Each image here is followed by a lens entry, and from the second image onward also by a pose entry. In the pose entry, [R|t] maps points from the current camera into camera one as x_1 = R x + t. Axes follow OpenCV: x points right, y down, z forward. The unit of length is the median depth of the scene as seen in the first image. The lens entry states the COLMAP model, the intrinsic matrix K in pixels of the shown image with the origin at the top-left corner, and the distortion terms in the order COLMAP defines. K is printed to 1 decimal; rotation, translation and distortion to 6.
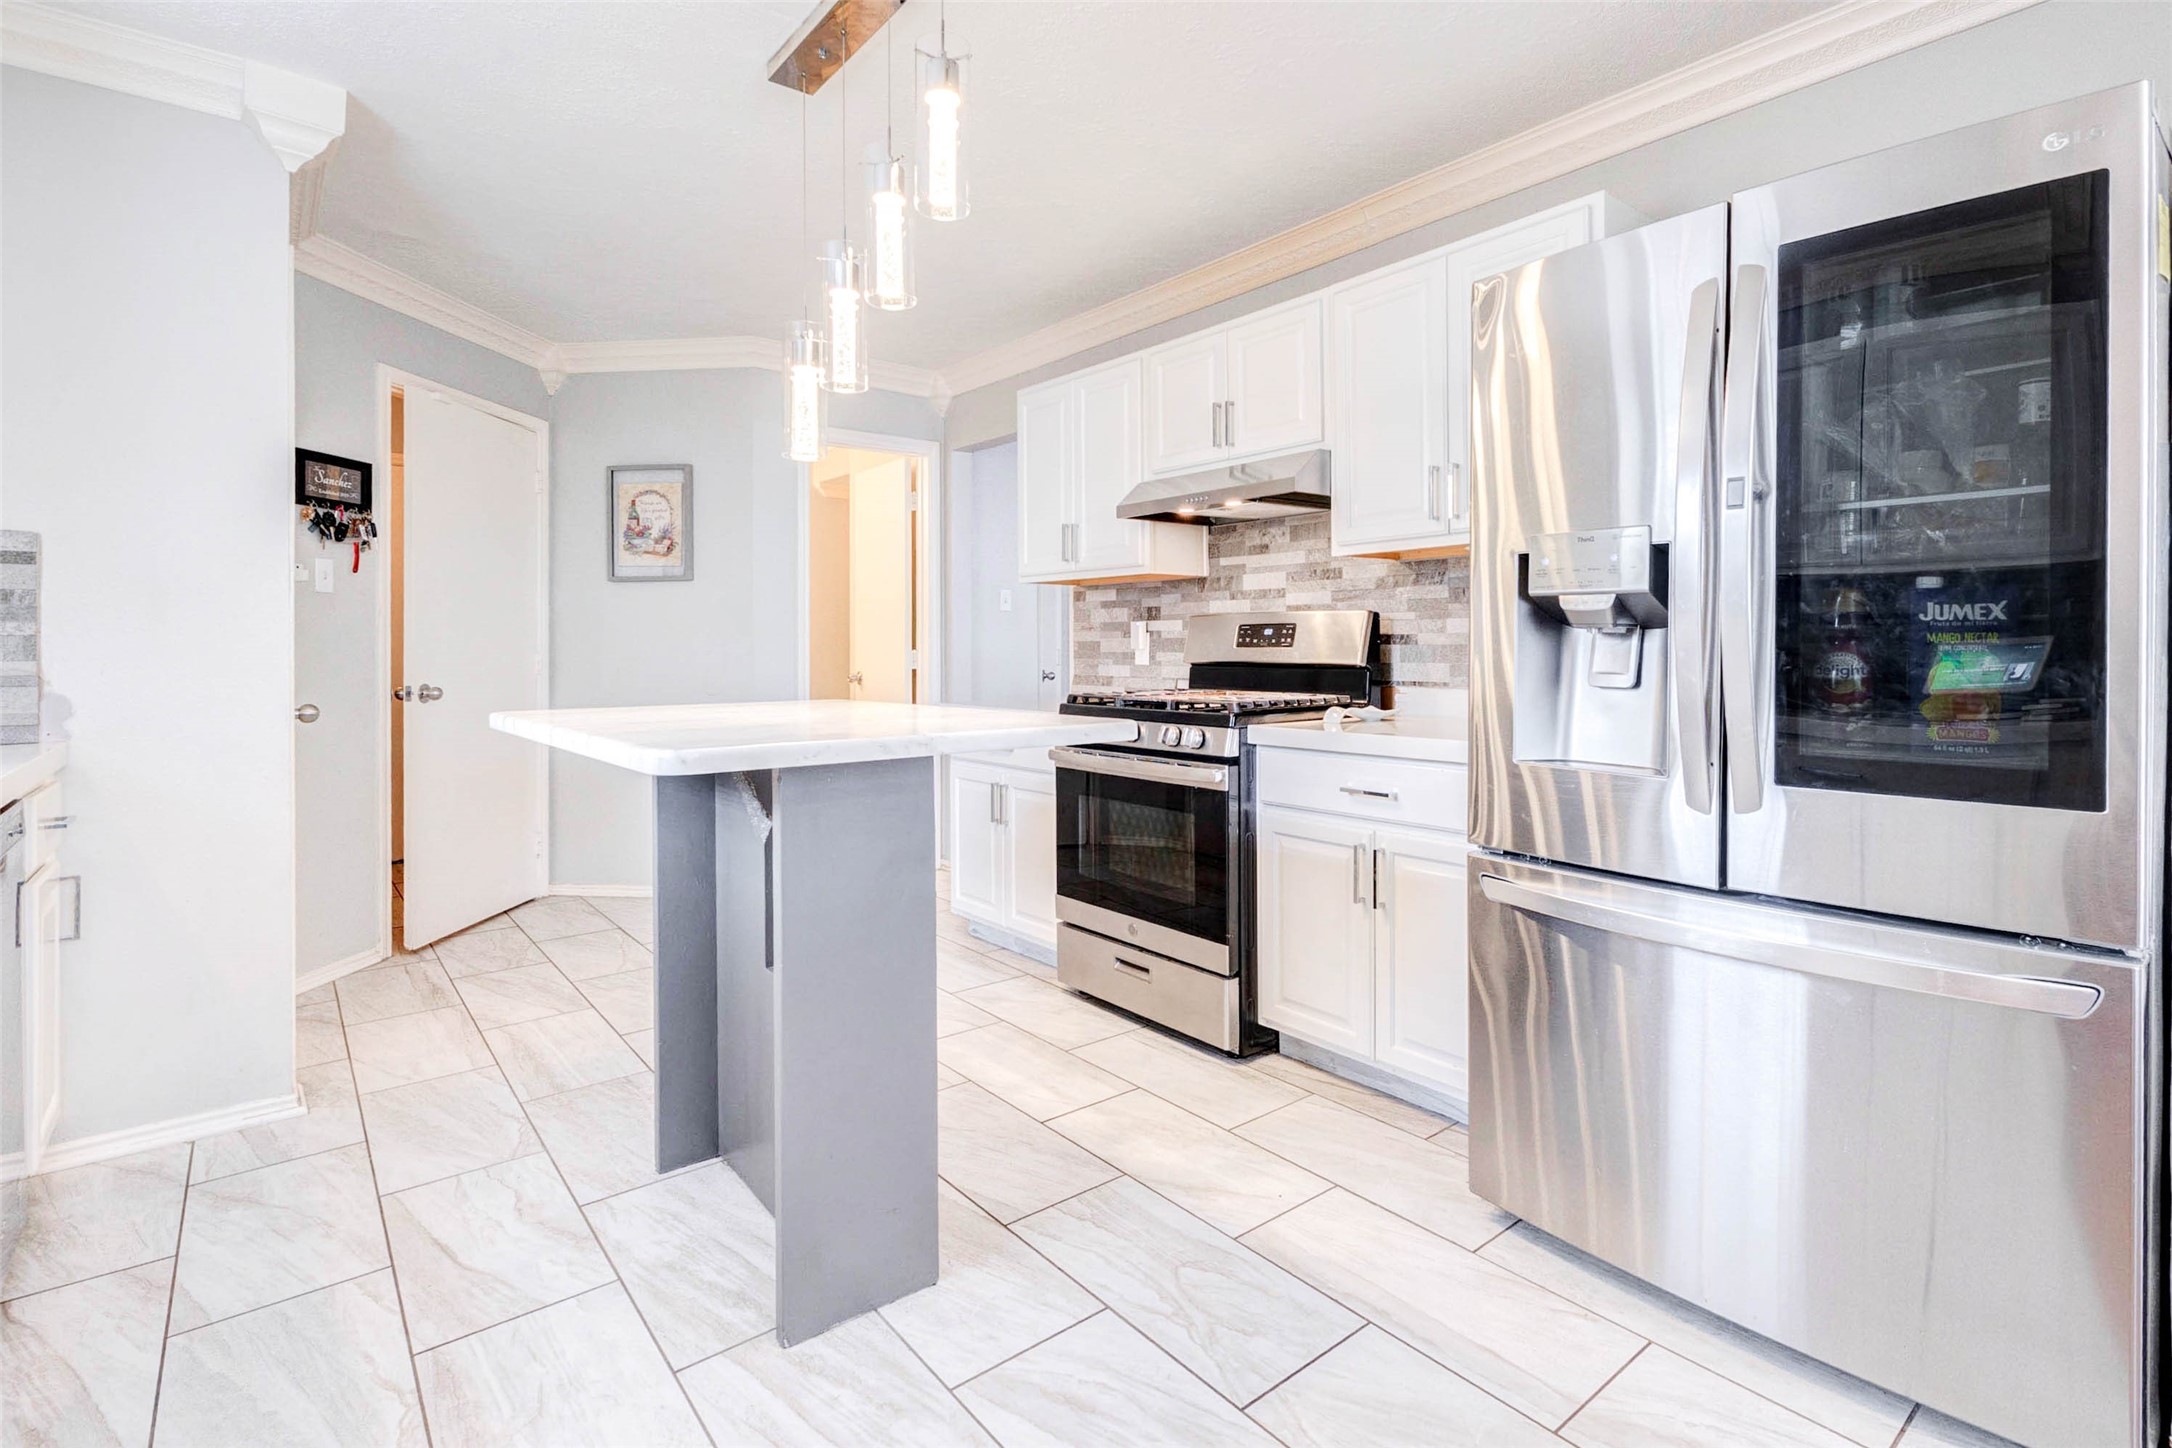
lens RADIAL K [[1041.9, 0, 1081.6], [0, 1041.9, 653.5], [0, 0, 1]] dist [0.017992, 0.000887]
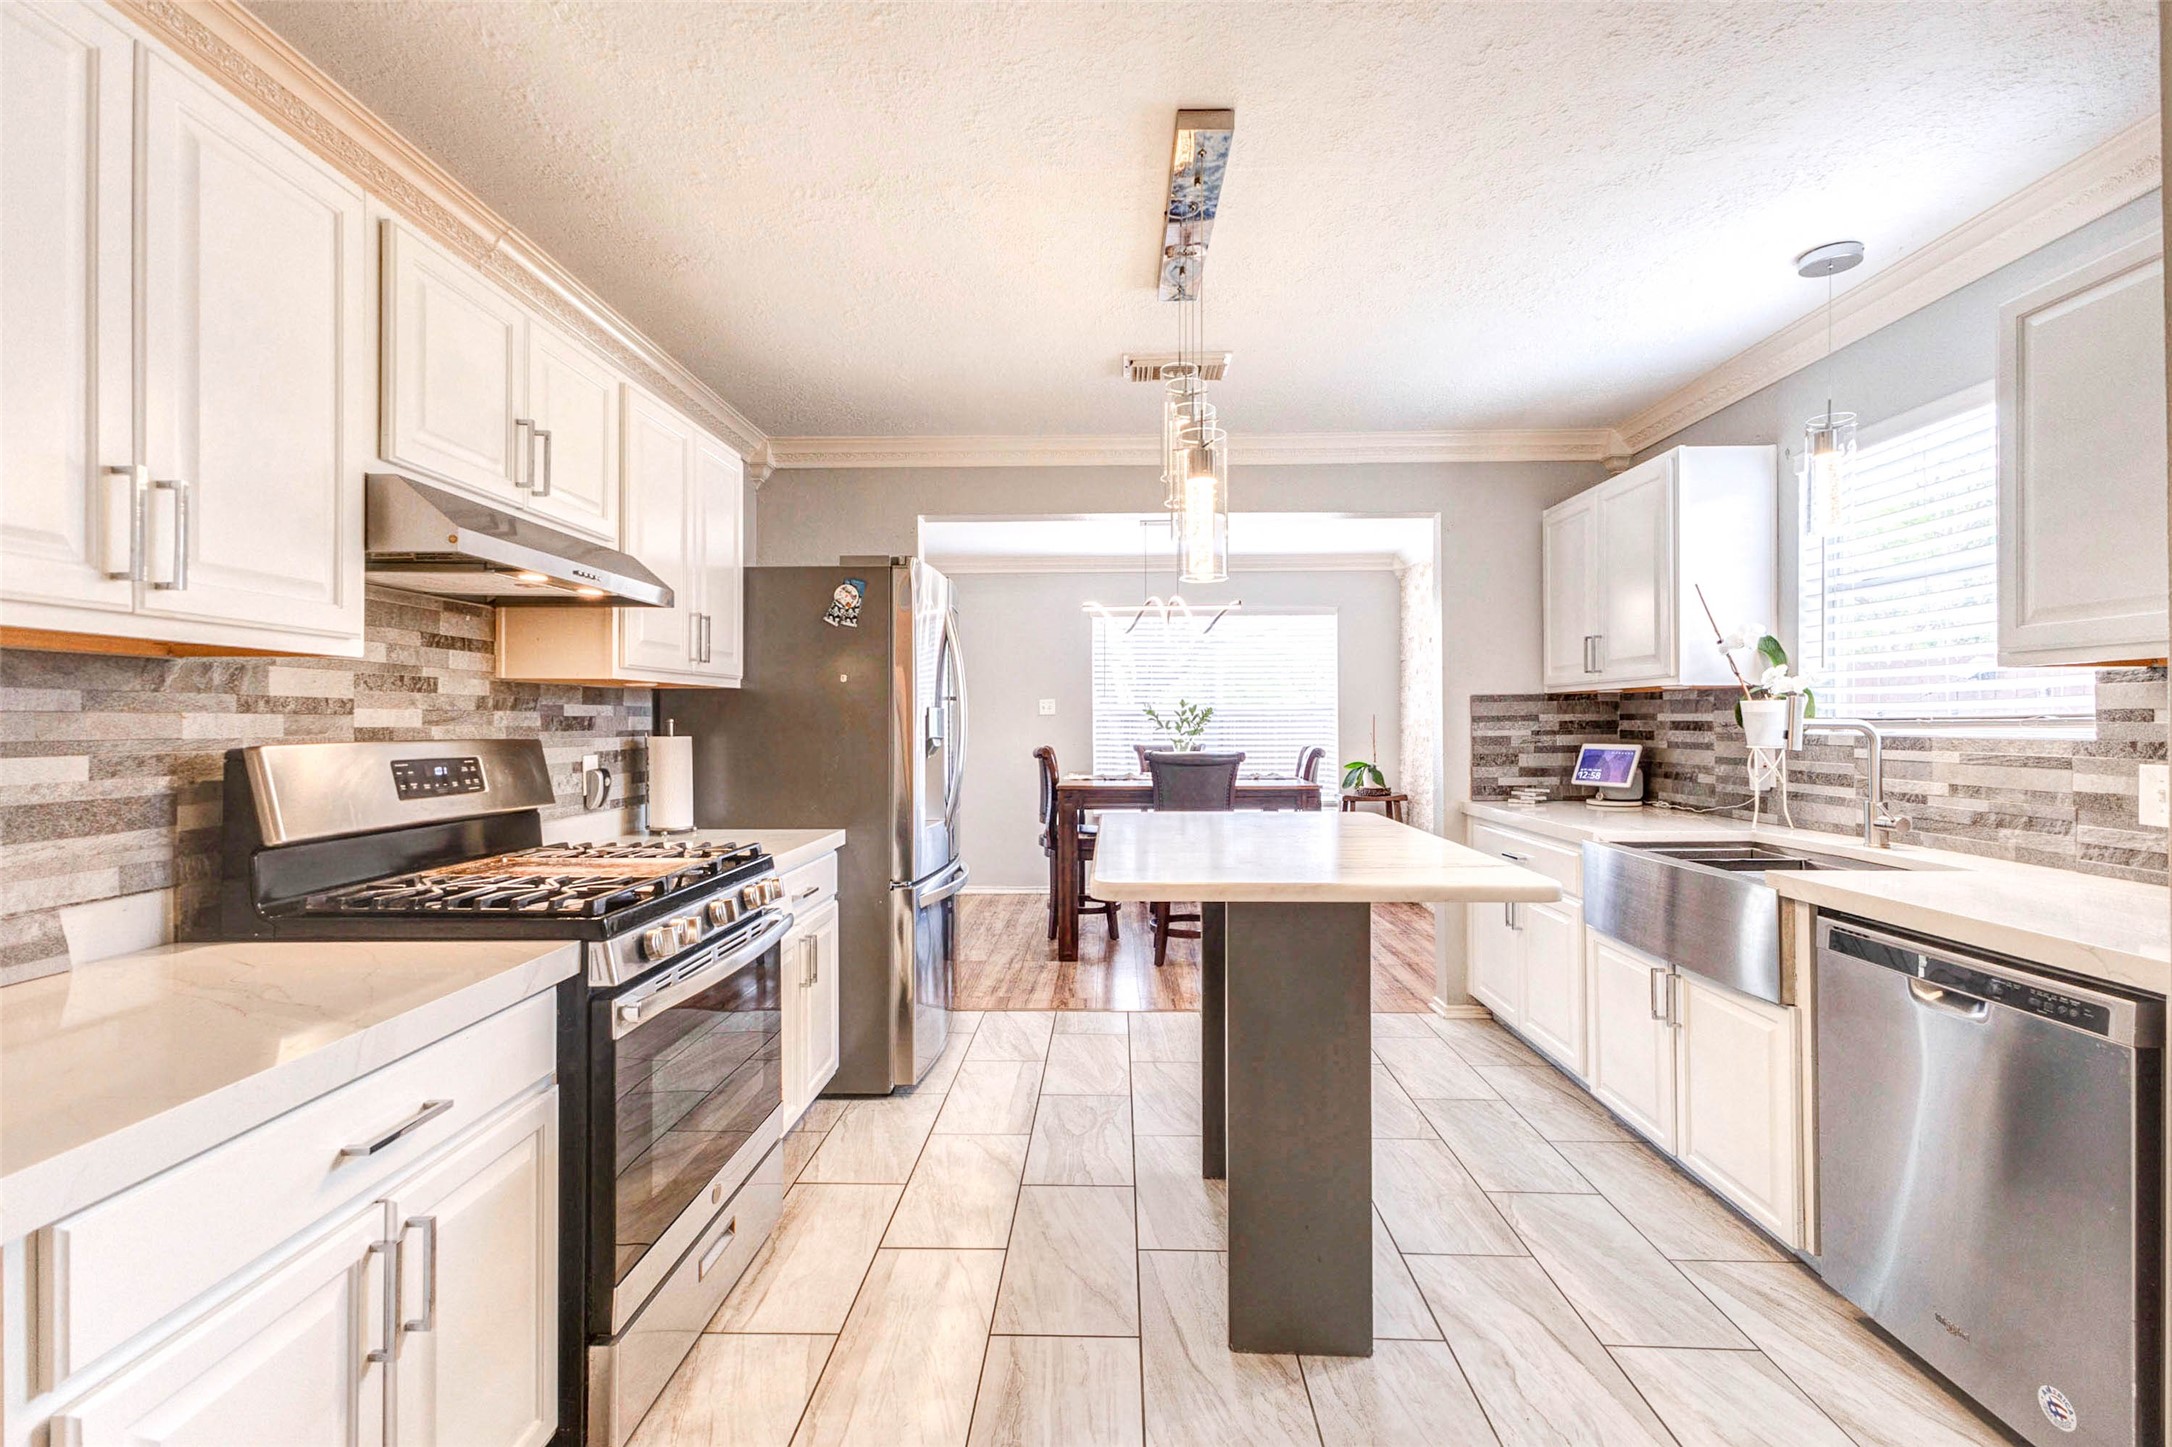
lens RADIAL K [[944.6, 0, 1078.7], [0, 944.6, 719.5], [0, 0, 1]] dist [0.015256, -0.001811]
pose [[-0.762387, 0.006624, 0.647088, -0.484584], [0.010034, 0.999948, 0.001585, -0.048103], [-0.647044, 0.007701, -0.762414, 1.159475]]
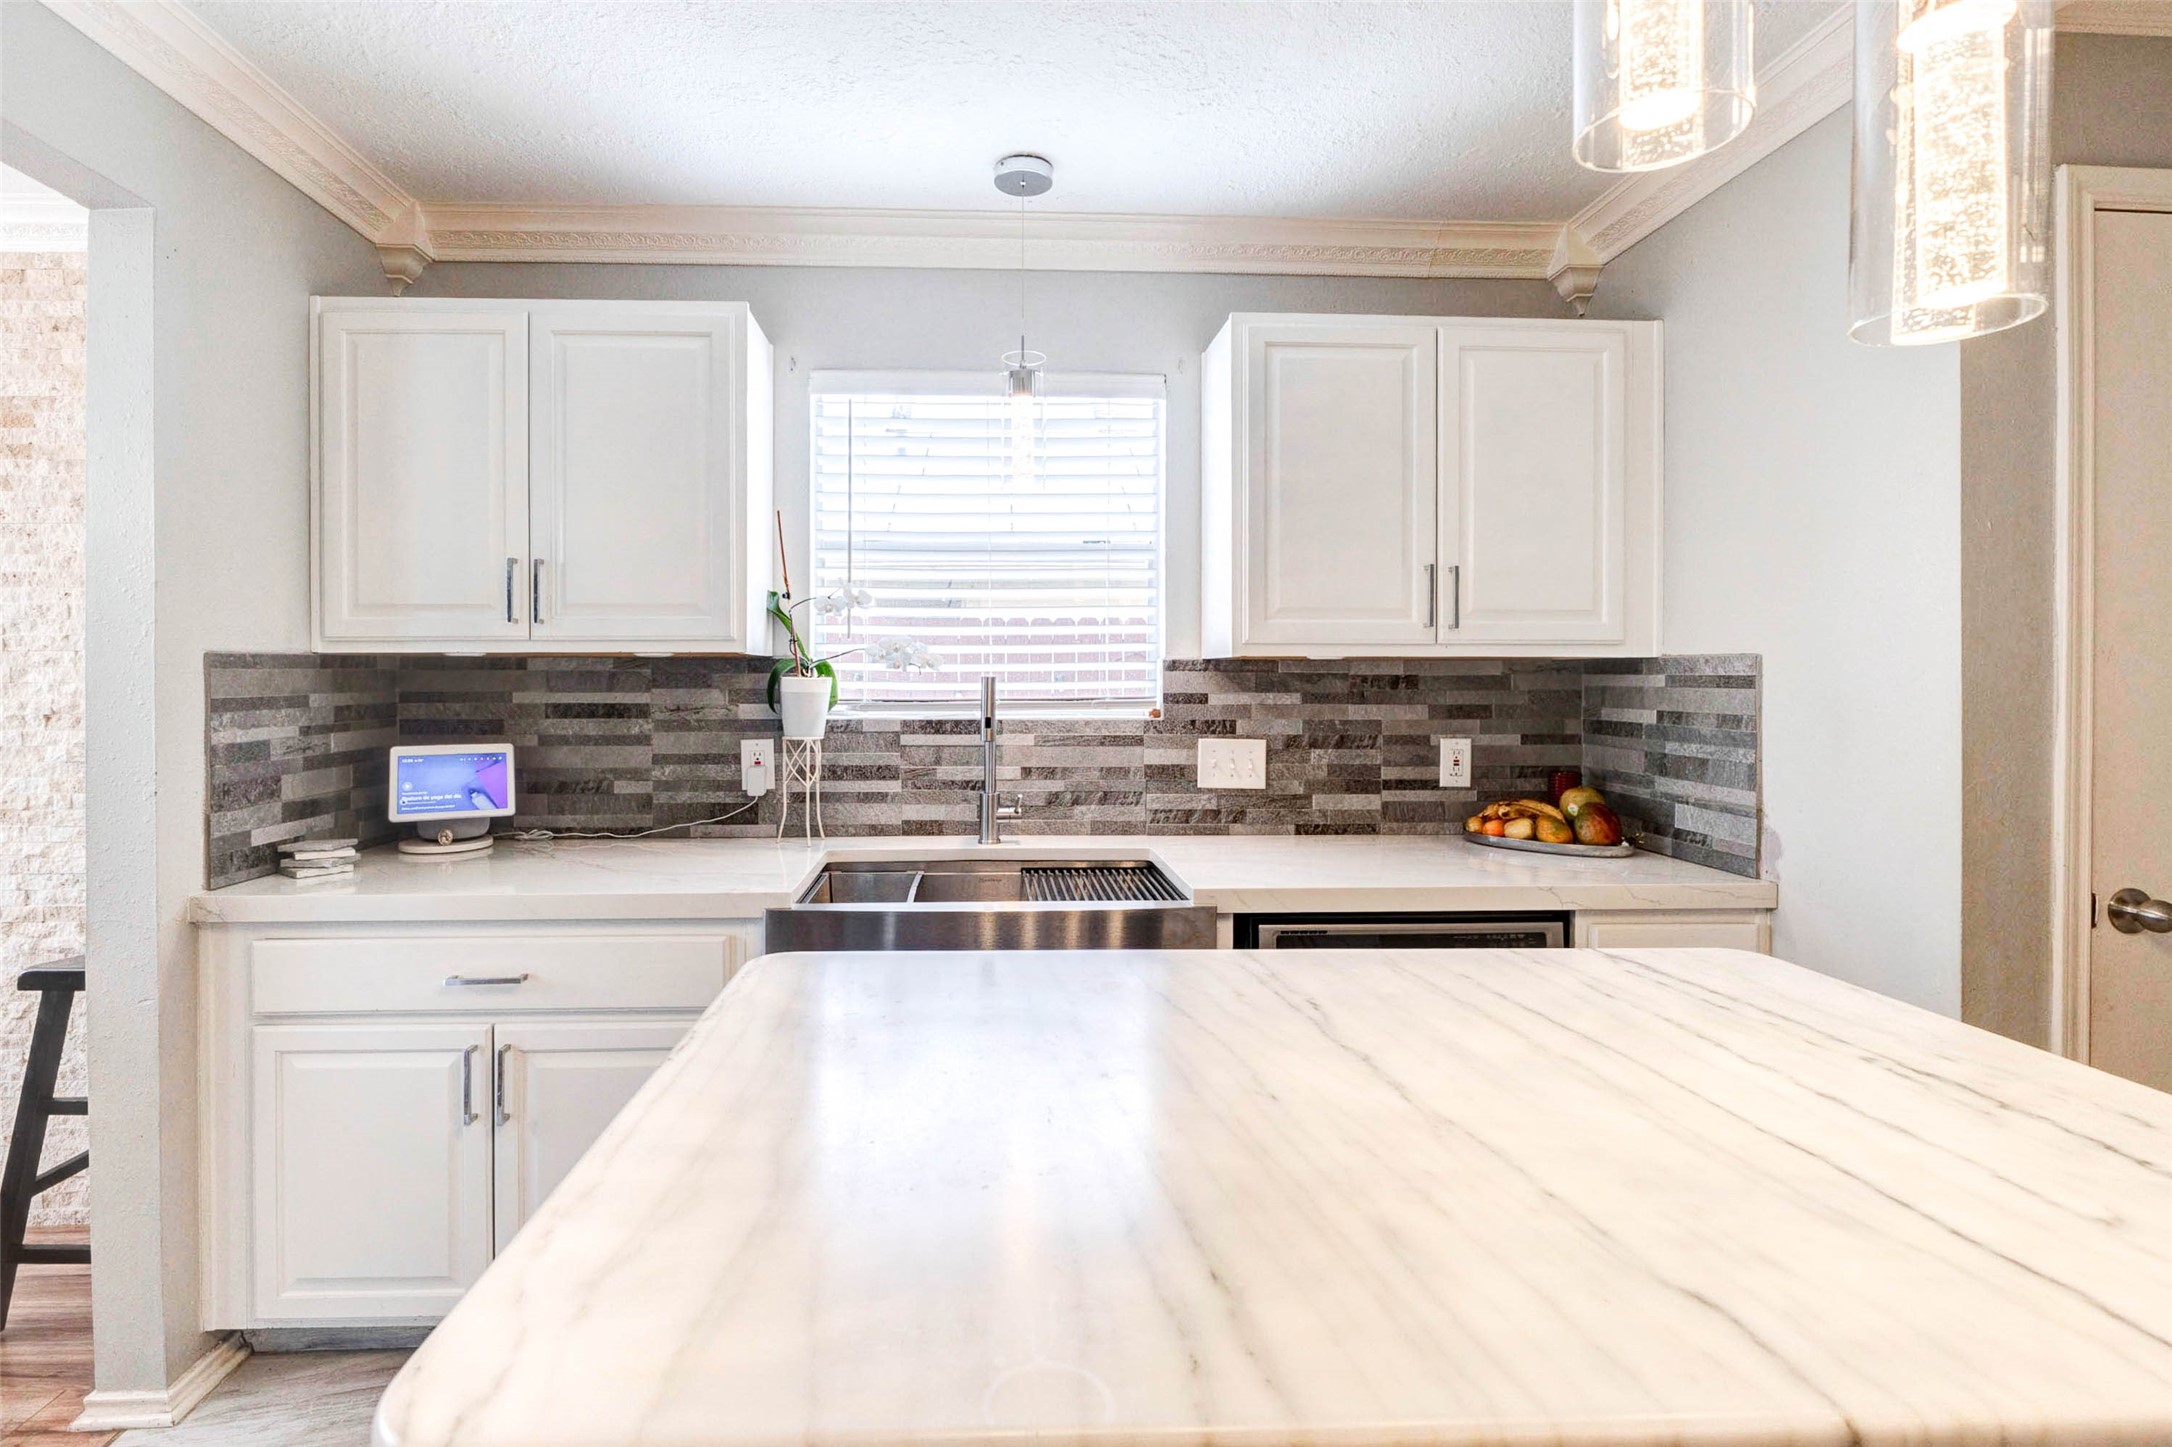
lens RADIAL K [[1045.7, 0, 1011.0], [0, 1045.7, 679.2], [0, 0, 1]] dist [-0.000507, 0.000305]
pose [[-0.590035, 0.003883, -0.807369, 0.092350], [-0.003957, 0.999963, 0.007701, -0.062473], [0.807368, 0.007738, -0.589997, 0.654931]]
